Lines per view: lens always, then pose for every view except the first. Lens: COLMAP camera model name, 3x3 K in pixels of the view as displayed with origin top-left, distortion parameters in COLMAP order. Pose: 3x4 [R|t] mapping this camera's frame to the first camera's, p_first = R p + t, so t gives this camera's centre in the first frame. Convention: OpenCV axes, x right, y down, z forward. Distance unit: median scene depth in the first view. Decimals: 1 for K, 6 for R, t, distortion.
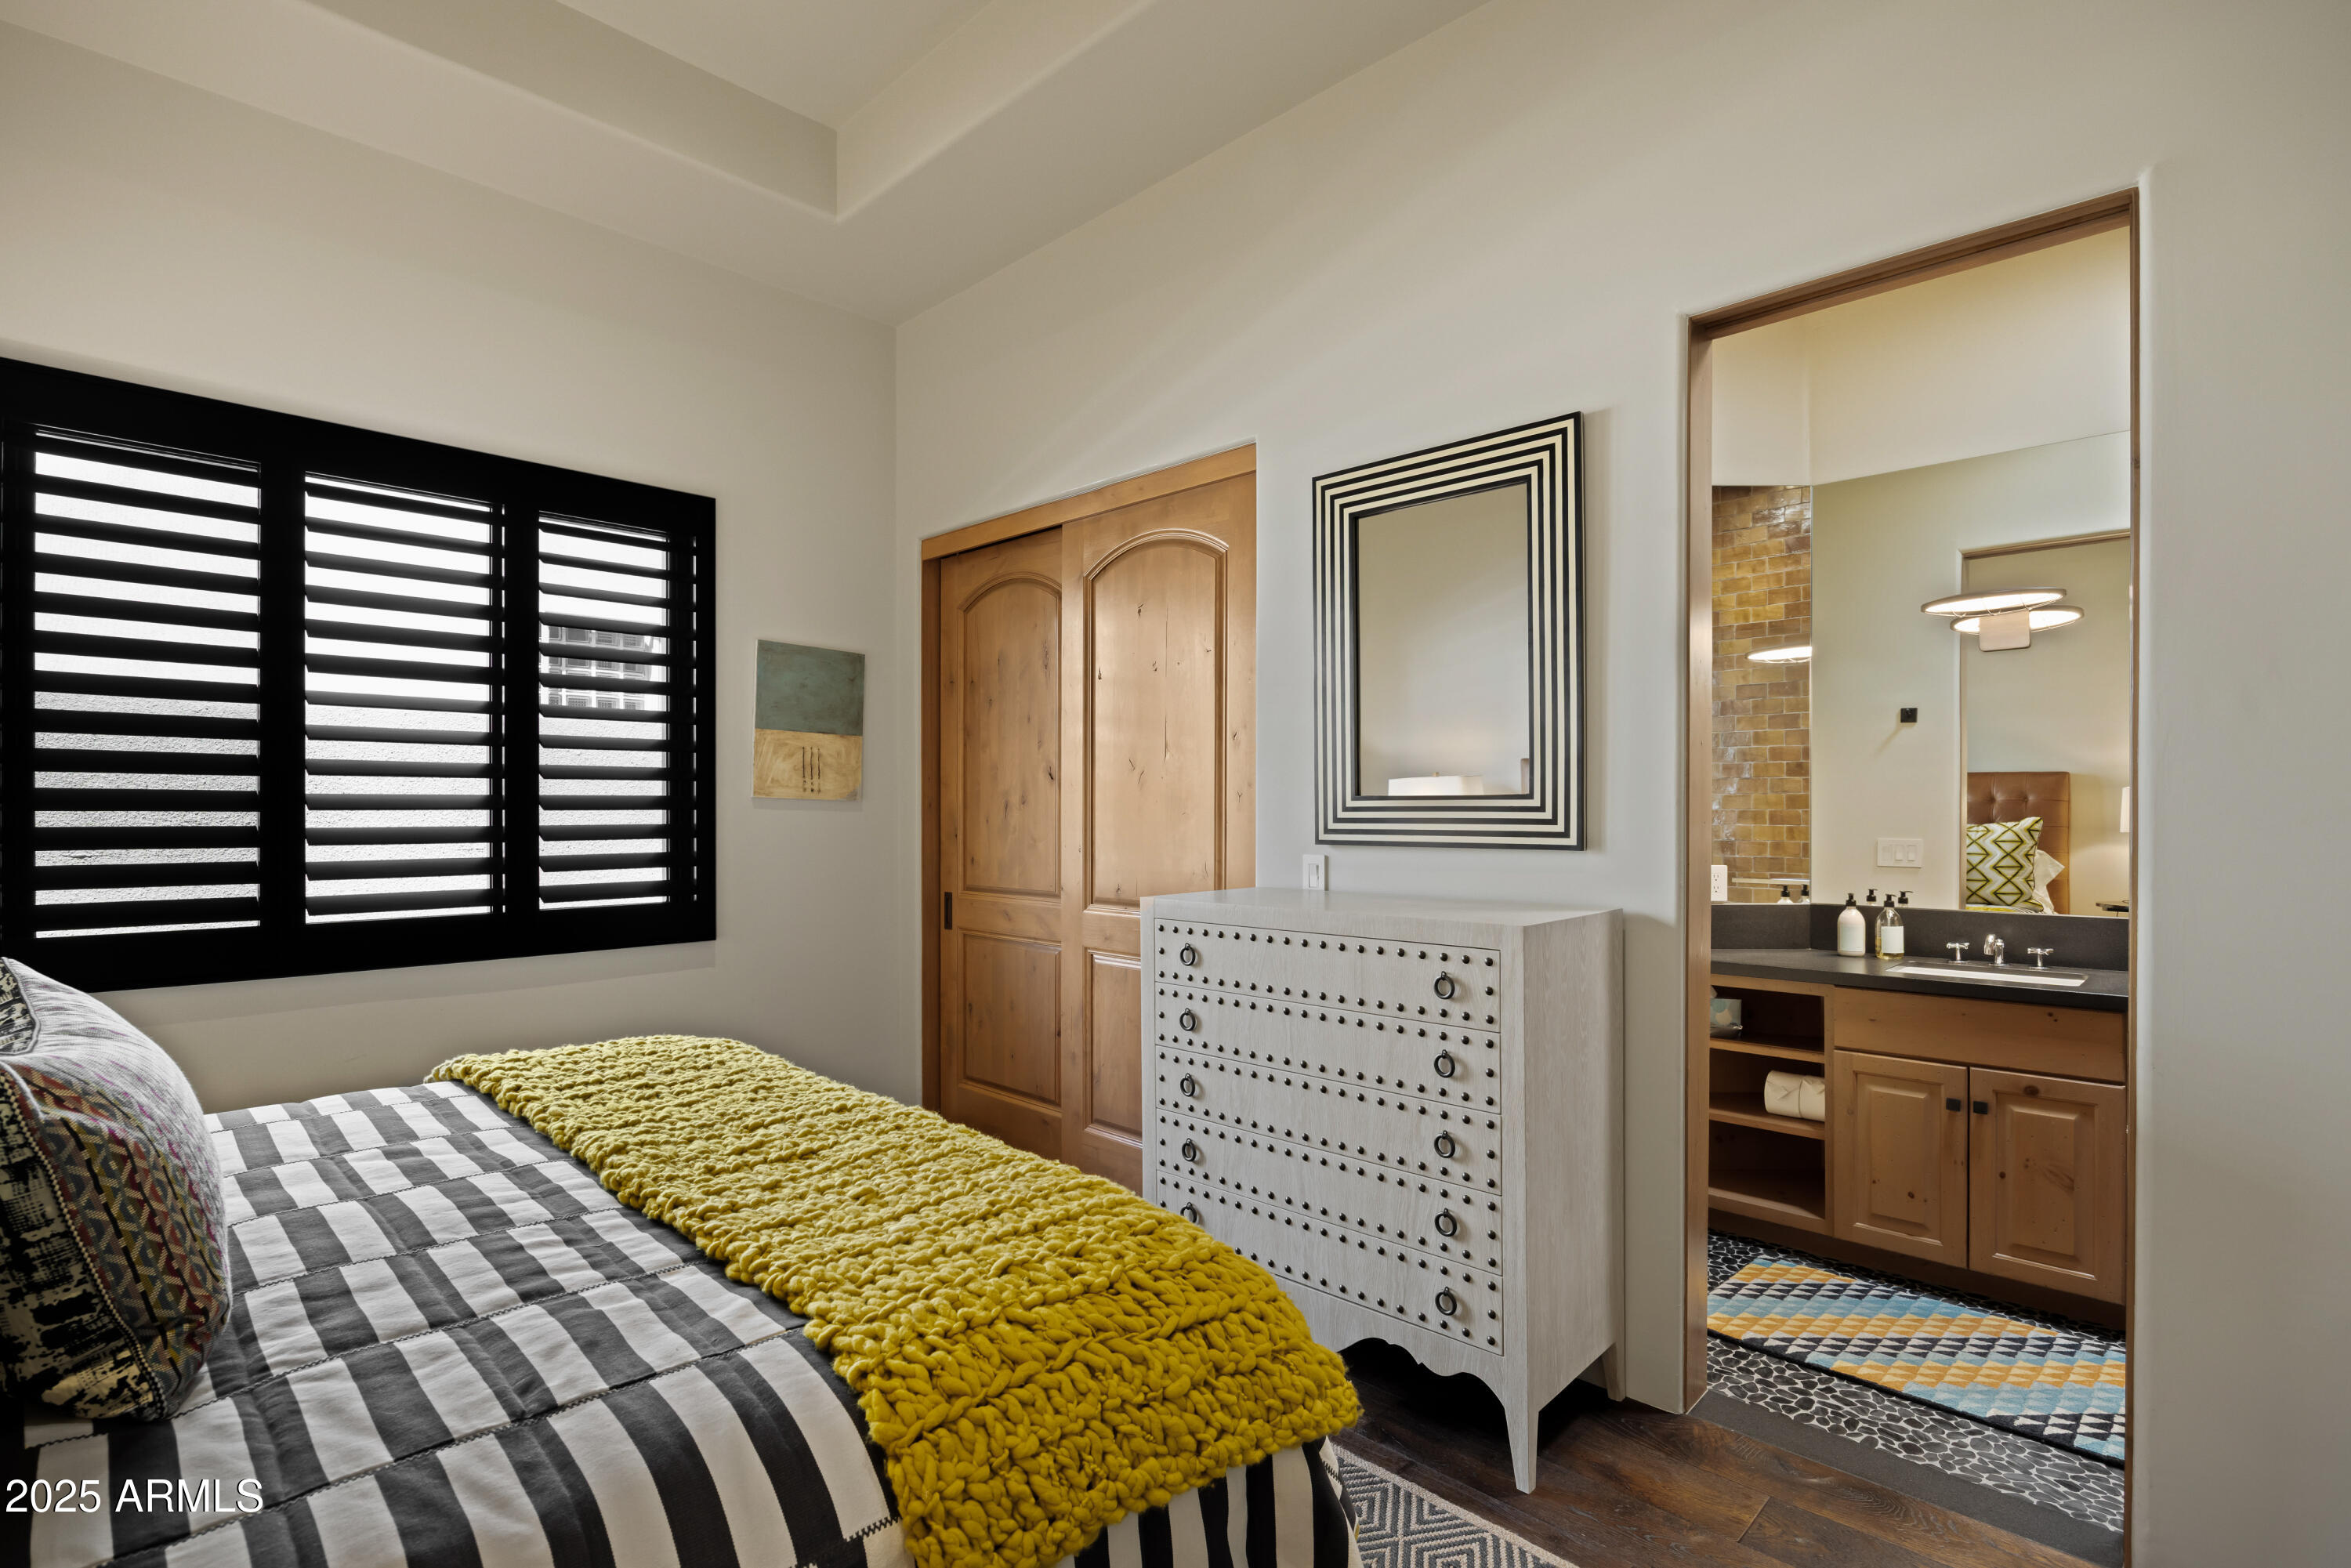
lens RADIAL K [[1150.6, 0, 1185.3], [0, 1150.6, 809.6], [0, 0, 1]] dist [0.001709, 0.001629]
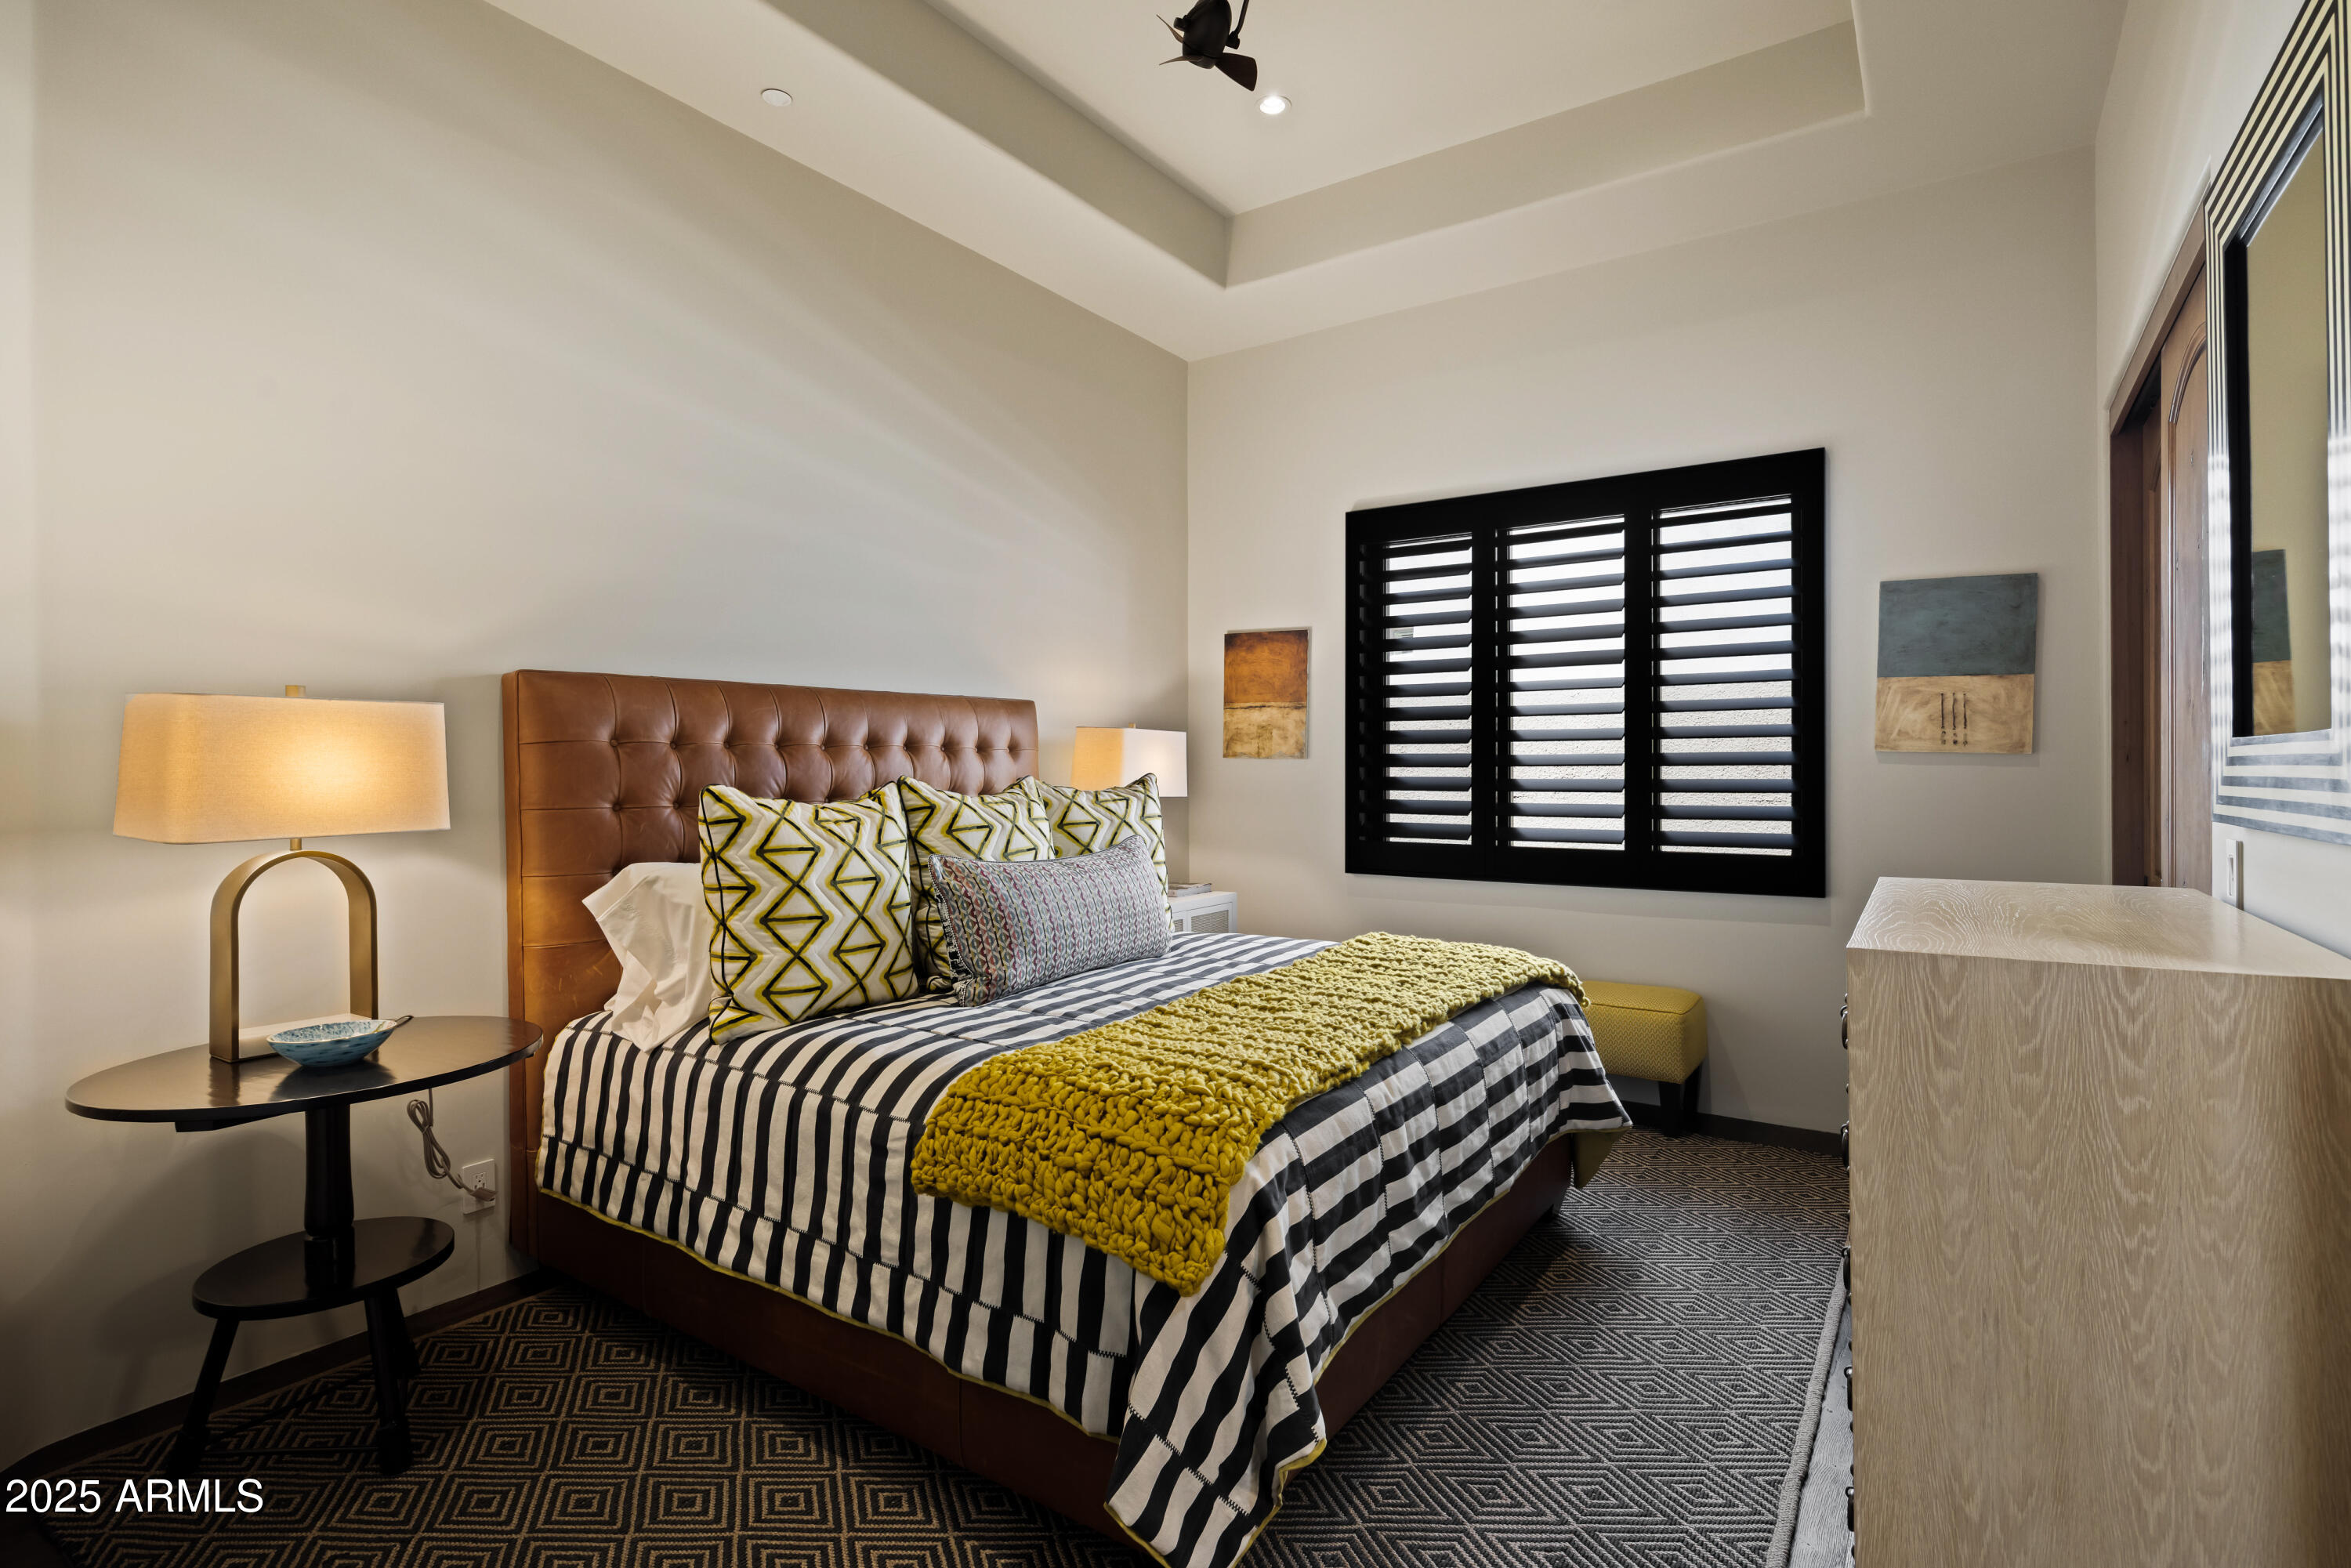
lens RADIAL K [[1150.6, 0, 1168.0], [0, 1150.6, 774.5], [0, 0, 1]] dist [0.001709, 0.001629]
pose [[0.169258, 0.004742, -0.985560, 0.449504], [0.003305, 0.999980, 0.005379, 0.001145], [0.985566, -0.004168, 0.169239, 0.272684]]
